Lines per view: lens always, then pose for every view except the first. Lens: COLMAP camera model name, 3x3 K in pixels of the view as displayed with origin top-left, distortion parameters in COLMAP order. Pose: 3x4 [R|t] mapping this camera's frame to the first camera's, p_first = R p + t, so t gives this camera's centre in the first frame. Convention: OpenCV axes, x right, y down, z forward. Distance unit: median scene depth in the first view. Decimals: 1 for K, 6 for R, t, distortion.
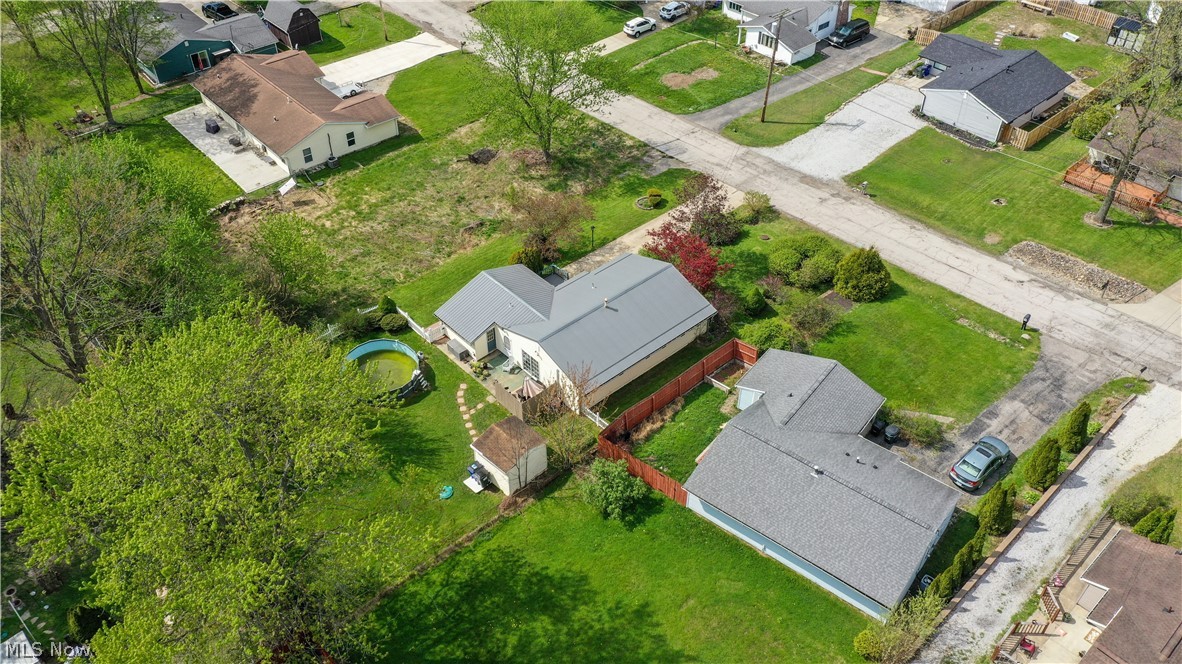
lens RADIAL K [[940.1, 0, 591.0], [0, 940.1, 332.0], [0, 0, 1]] dist [0.006481, 0.006175]
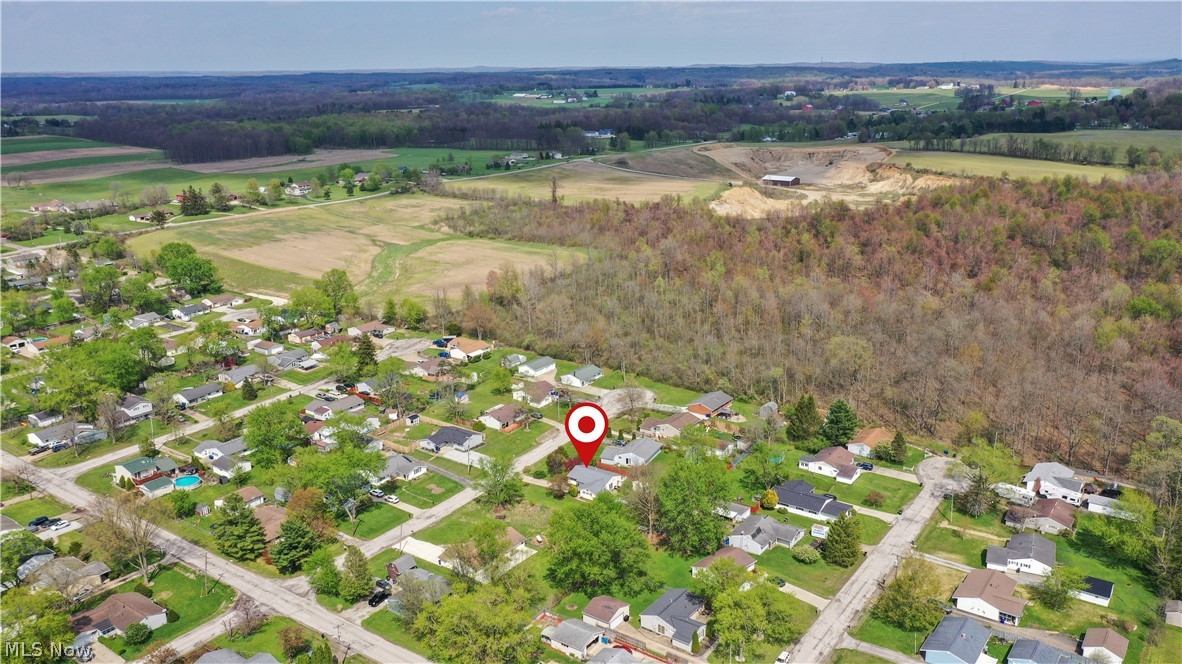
lens RADIAL K [[954.1, 0, 591.0], [0, 954.1, 332.0], [0, 0, 1]] dist [0.009590, 0.009058]
pose [[-0.218852, -0.257811, 0.941083, -2.740977], [0.656775, 0.674357, 0.337476, -1.358272], [-0.721631, 0.691937, 0.021740, 0.384065]]
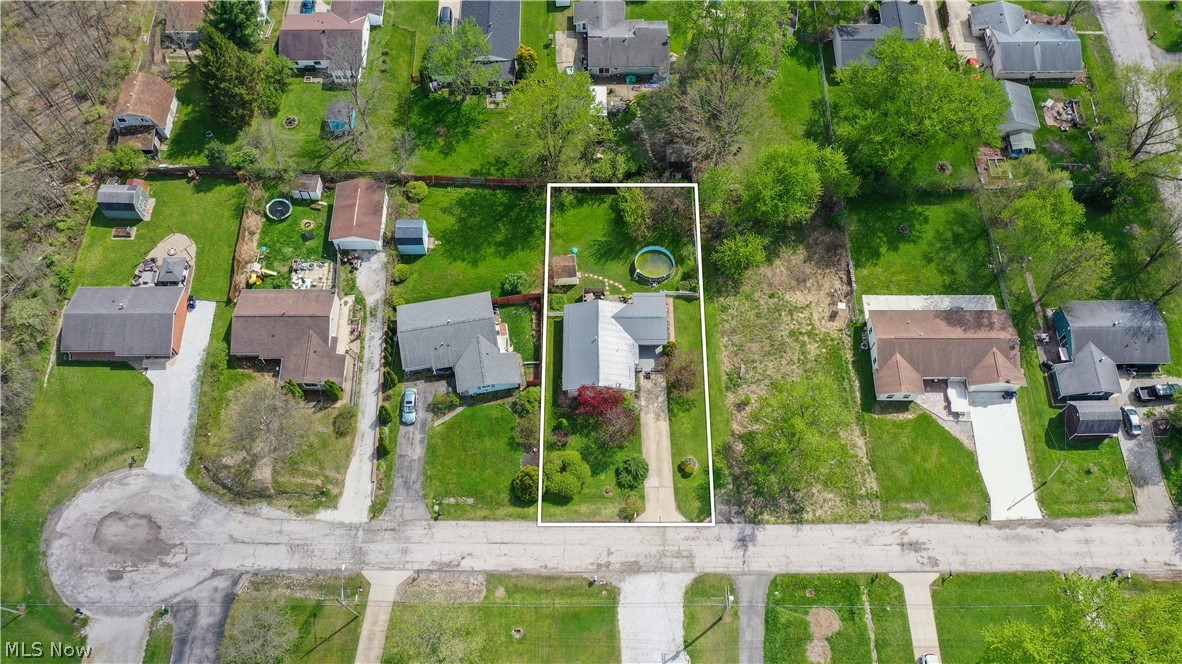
lens RADIAL K [[954.1, 0, 591.0], [0, 954.1, 332.0], [0, 0, 1]] dist [0.009590, 0.009058]
pose [[-0.666575, 0.668195, -0.330445, 0.487323], [-0.491439, -0.060596, 0.868802, -1.270892], [0.560505, 0.741514, 0.368769, 0.198541]]
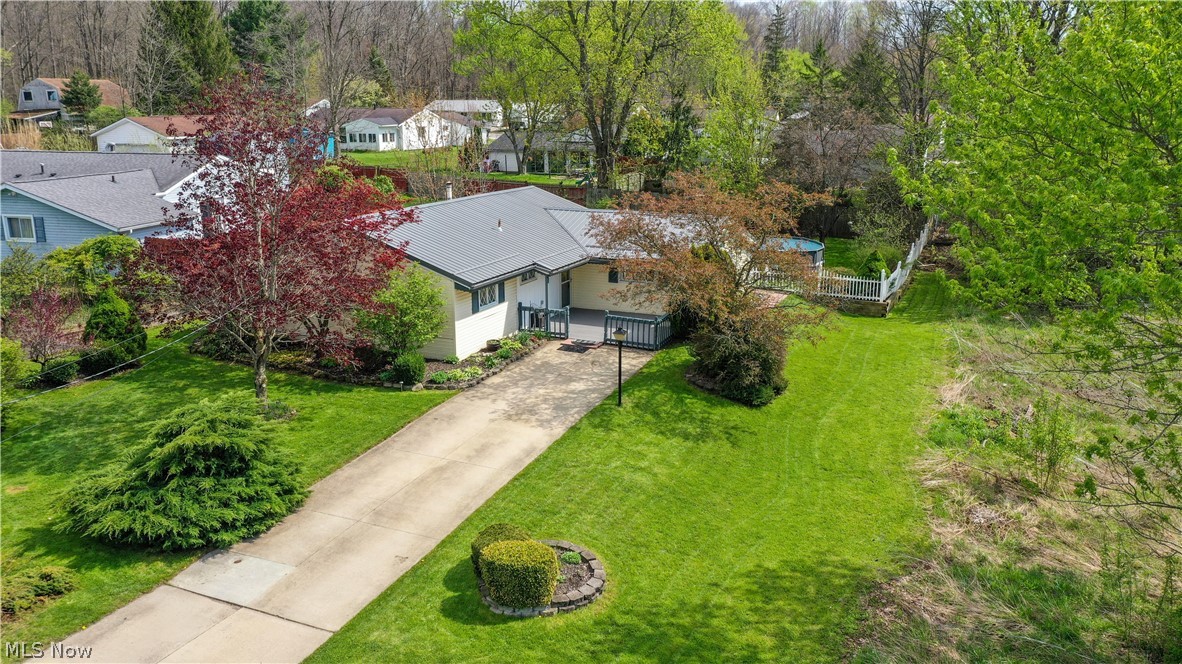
lens RADIAL K [[954.1, 0, 591.0], [0, 954.1, 332.0], [0, 0, 1]] dist [0.009590, 0.009058]
pose [[-0.915074, 0.095607, -0.391790, 0.119248], [-0.267853, 0.582183, 0.767670, -0.311717], [0.301488, 0.807417, -0.507132, 1.002699]]
